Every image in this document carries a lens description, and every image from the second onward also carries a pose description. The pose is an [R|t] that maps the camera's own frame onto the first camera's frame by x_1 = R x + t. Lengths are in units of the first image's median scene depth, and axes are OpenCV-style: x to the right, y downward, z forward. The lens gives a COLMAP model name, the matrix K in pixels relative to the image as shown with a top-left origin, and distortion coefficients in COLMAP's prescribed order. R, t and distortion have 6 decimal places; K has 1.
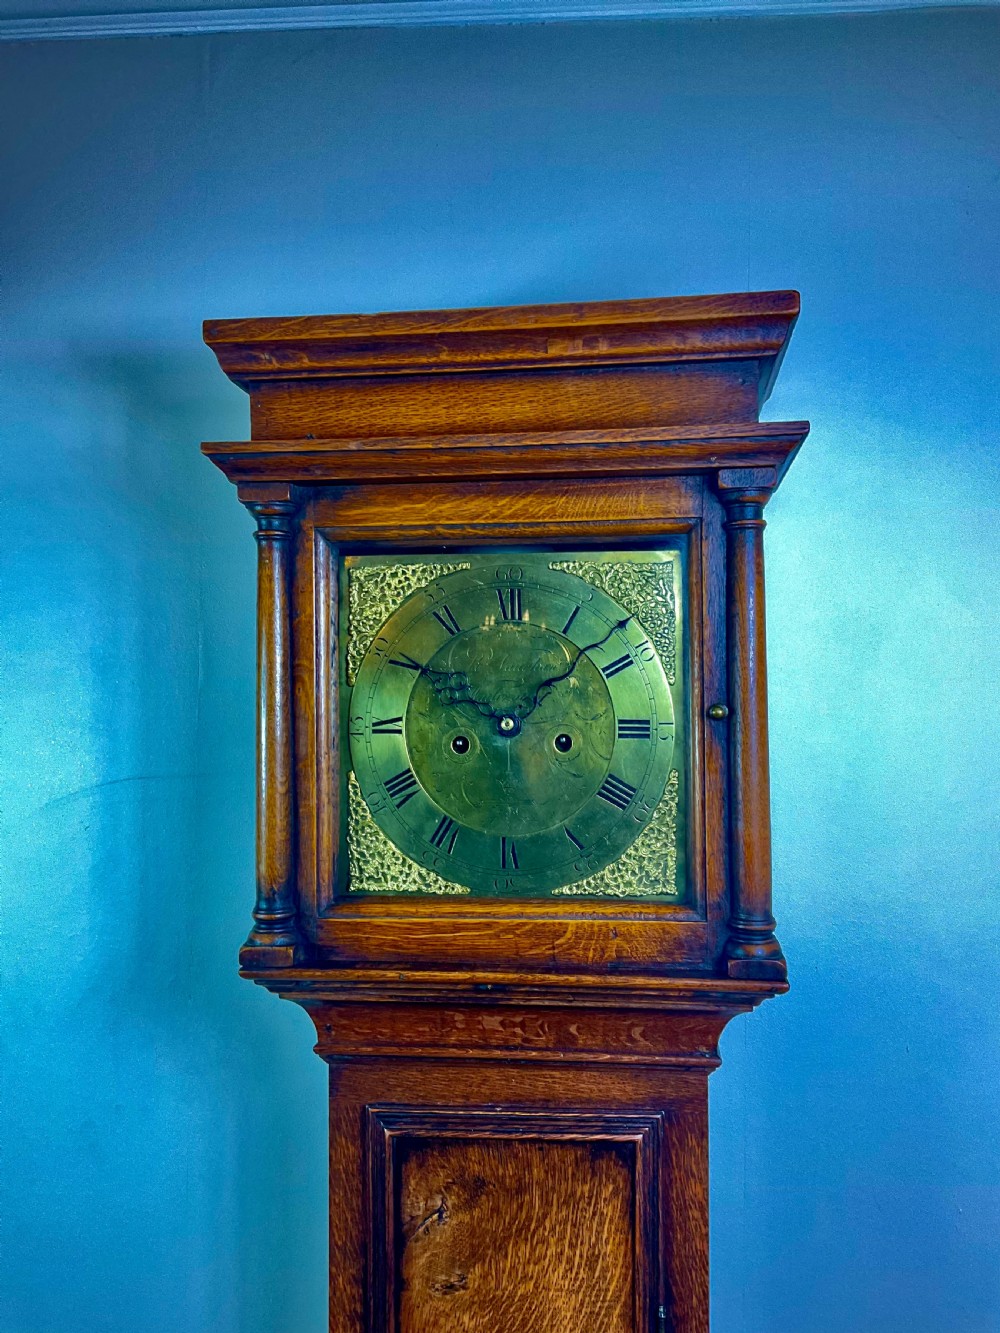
lens RADIAL K [[1103.8, 0, 507.3], [0, 1103.8, 662.8], [0, 0, 1]] dist [0.109640, -0.235010]
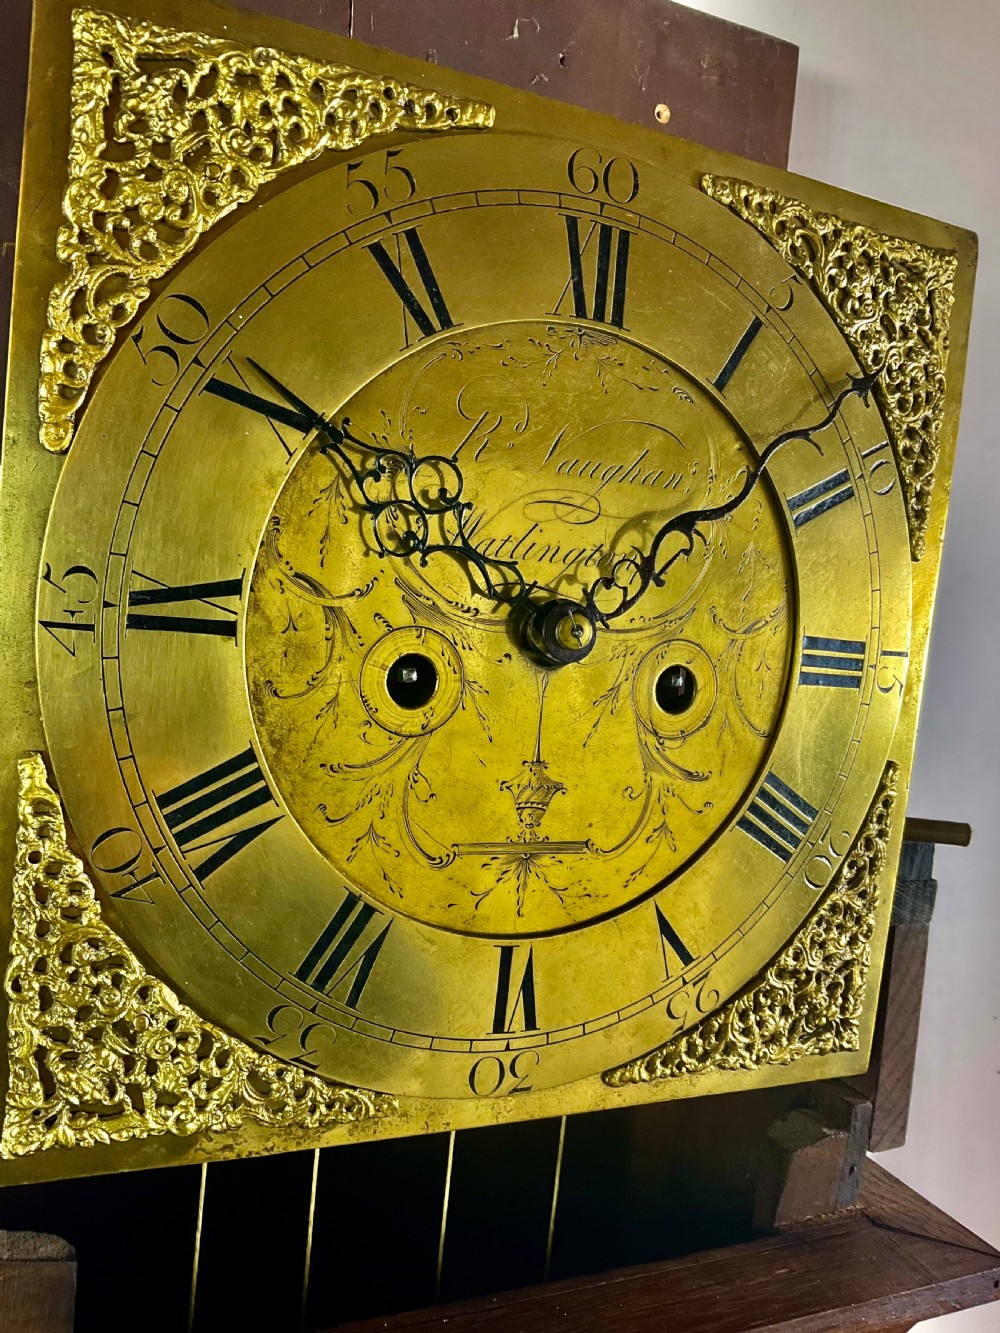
lens RADIAL K [[1103.8, 0, 507.3], [0, 1103.8, 662.8], [0, 0, 1]] dist [0.109640, -0.235010]
pose [[0.853596, 0.045550, 0.518940, -0.192288], [-0.110739, 0.989268, 0.095321, 0.034754], [-0.509029, -0.138833, 0.849479, 0.718608]]
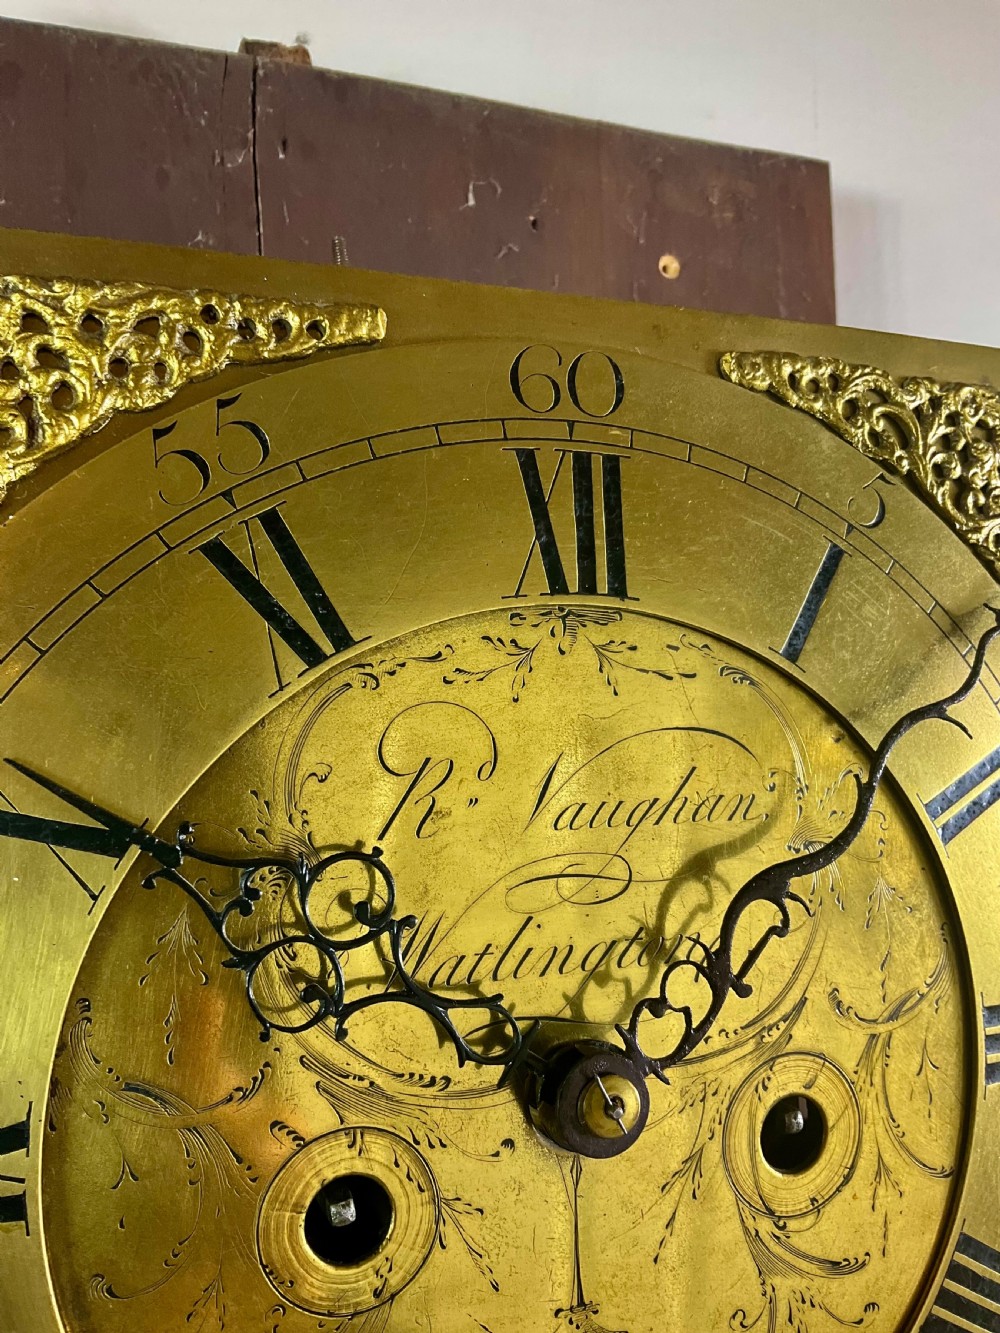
lens RADIAL K [[1110.7, 0, 504.6], [0, 1110.7, 666.0], [0, 0, 1]] dist [0.087735, -0.174562]
pose [[0.897223, 0.003848, 0.441560, -0.107872], [0.008134, 0.999648, -0.025239, -0.019913], [-0.441502, 0.026236, 0.896877, 0.819219]]
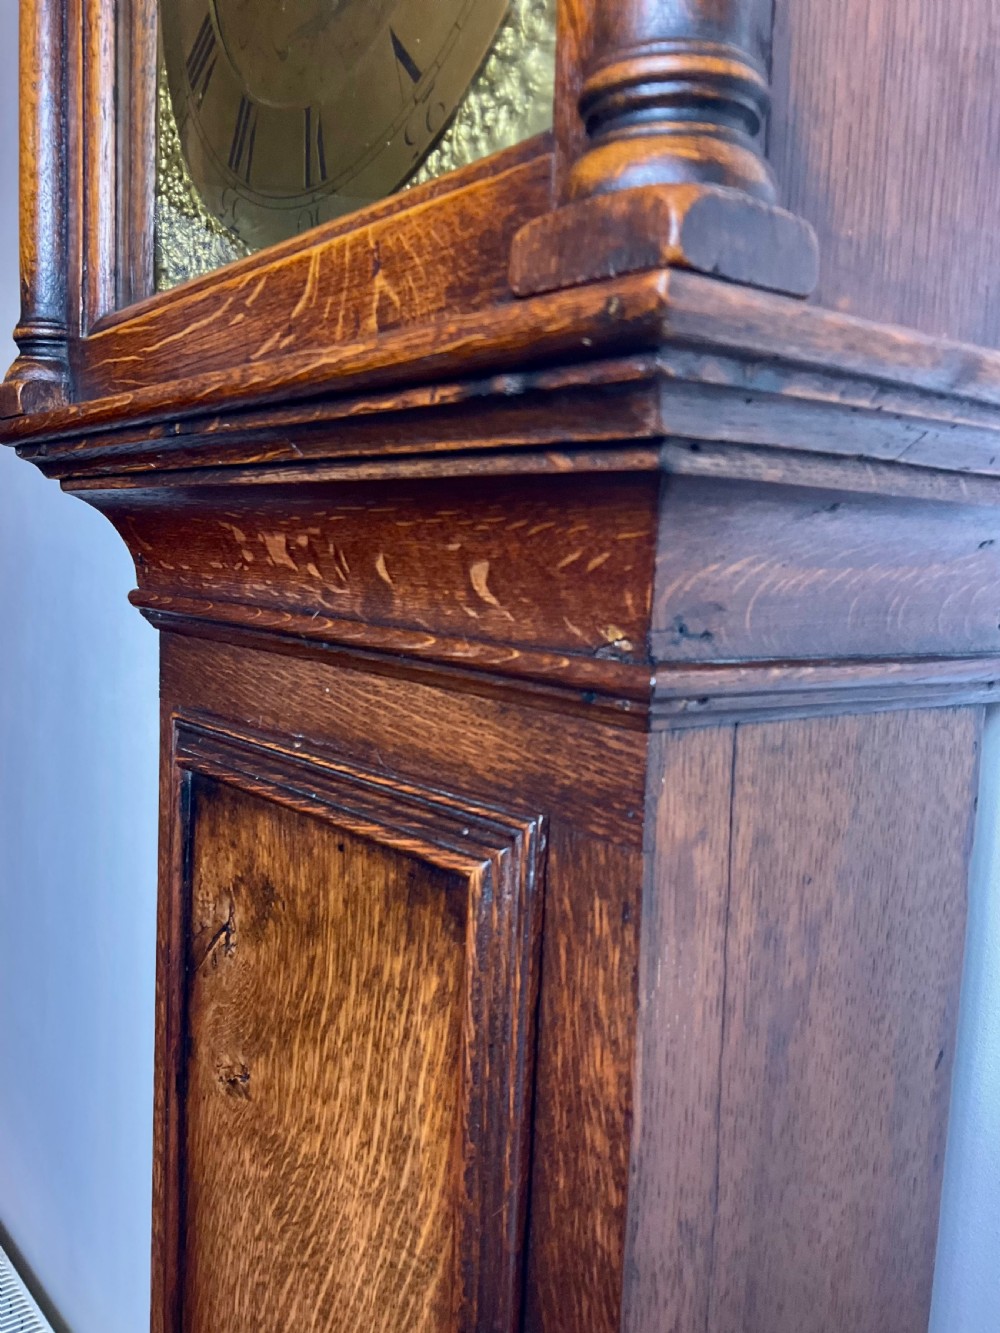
lens RADIAL K [[1122.3, 0, 499.5], [0, 1122.3, 658.5], [0, 0, 1]] dist [0.083676, -0.183085]
pose [[0.703416, 0.102202, -0.703392, 0.364554], [-0.019927, 0.992055, 0.124218, 0.308802], [0.710499, -0.073361, 0.699864, 0.747907]]
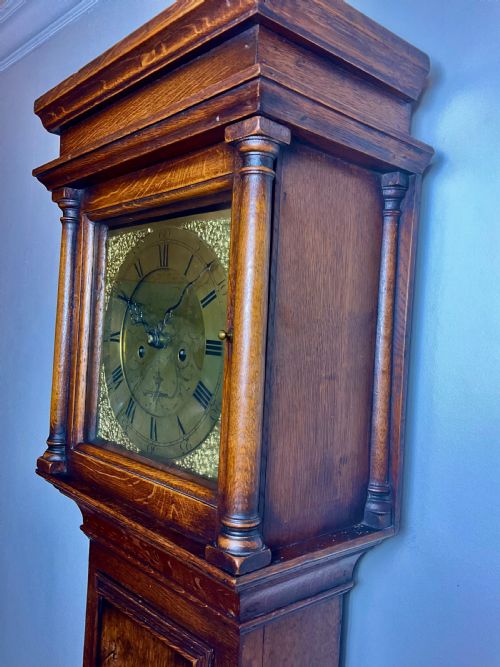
lens RADIAL K [[555.8, 0, 252.3], [0, 555.8, 333.3], [0, 0, 1]] dist [0.087735, -0.174562]
pose [[0.754967, 0.045518, -0.654181, 0.570121], [-0.043135, 0.998875, 0.019722, 0.028115], [0.654343, 0.013328, 0.756081, 0.538260]]
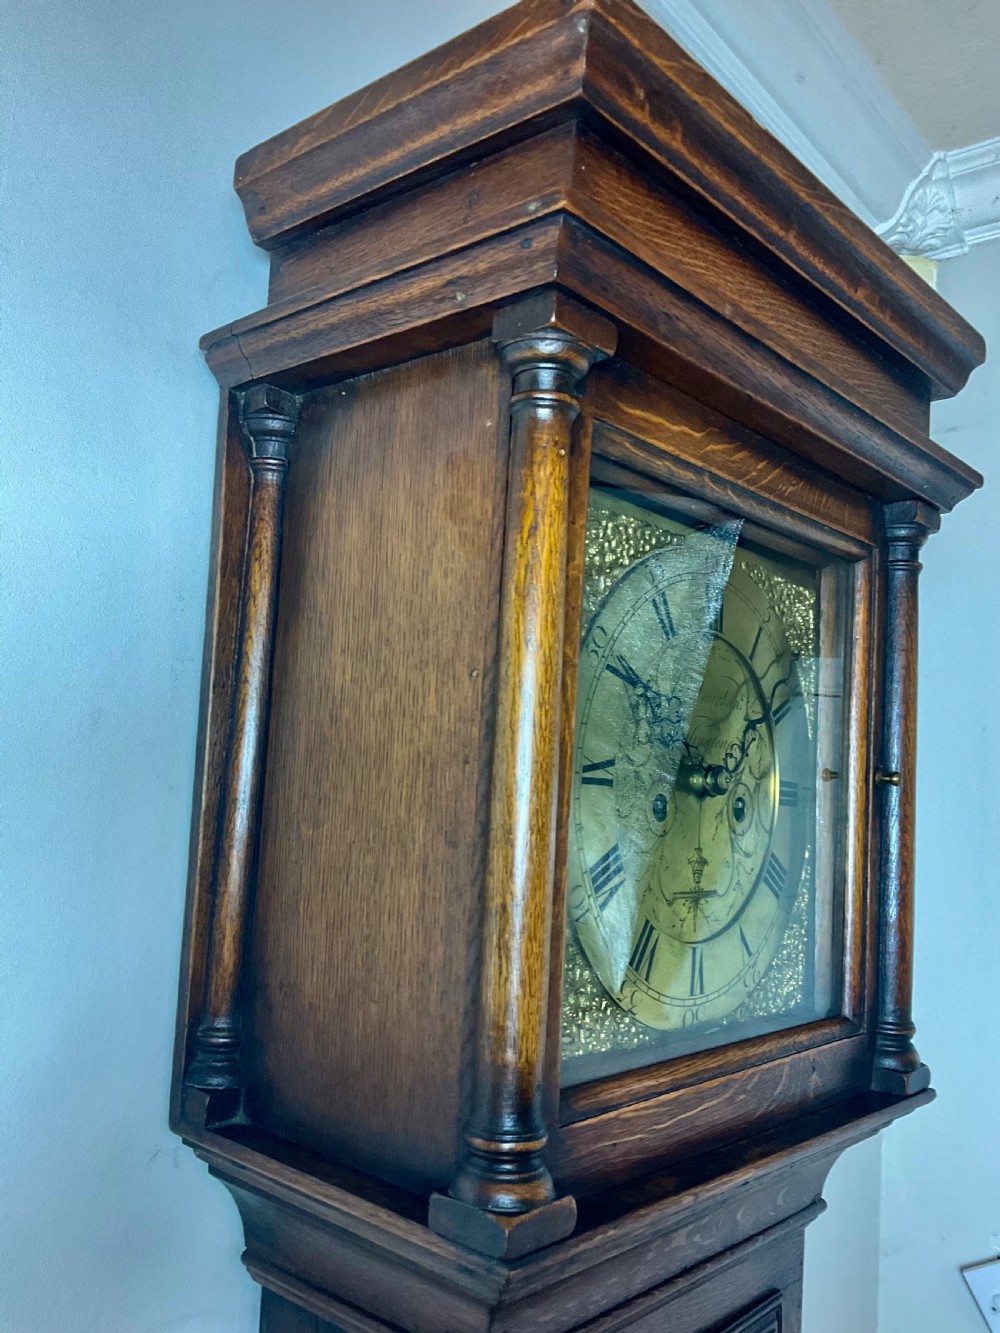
lens RADIAL K [[1122.3, 0, 499.5], [0, 1122.3, 658.5], [0, 0, 1]] dist [0.083676, -0.183085]
pose [[0.572228, 0.131567, 0.809472, -0.655022], [-0.082024, 0.991280, -0.103133, 0.064180], [-0.815982, -0.007381, 0.578030, 0.706885]]
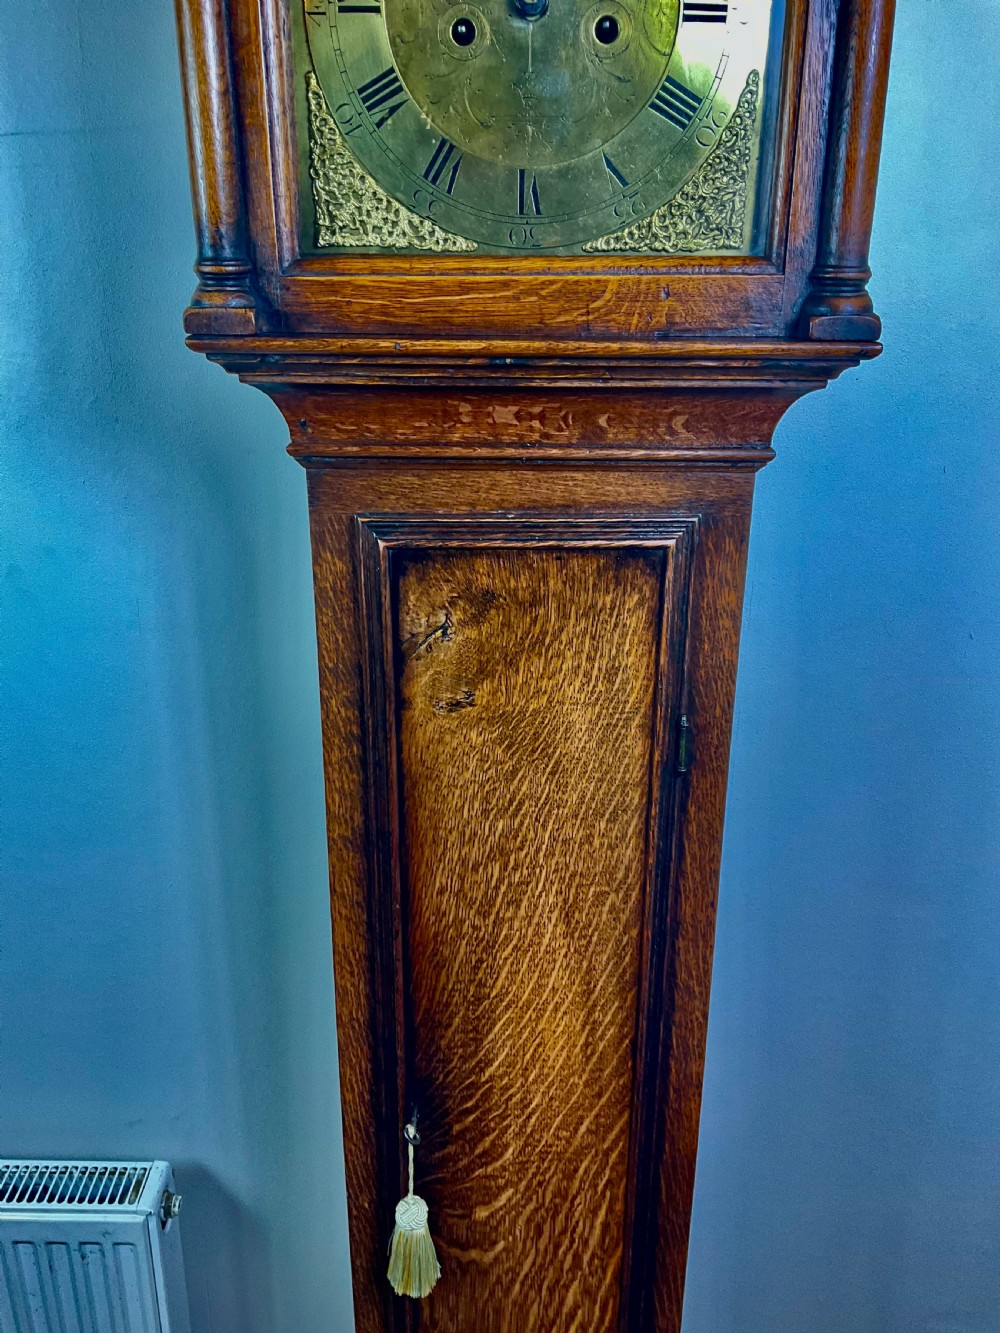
lens RADIAL K [[1103.8, 0, 507.3], [0, 1103.8, 662.8], [0, 0, 1]] dist [0.109640, -0.235010]
pose [[0.996195, -0.021279, 0.084520, -0.085394], [-0.013311, 0.921217, 0.388821, 0.172786], [-0.086135, -0.388466, 0.917428, 0.173597]]
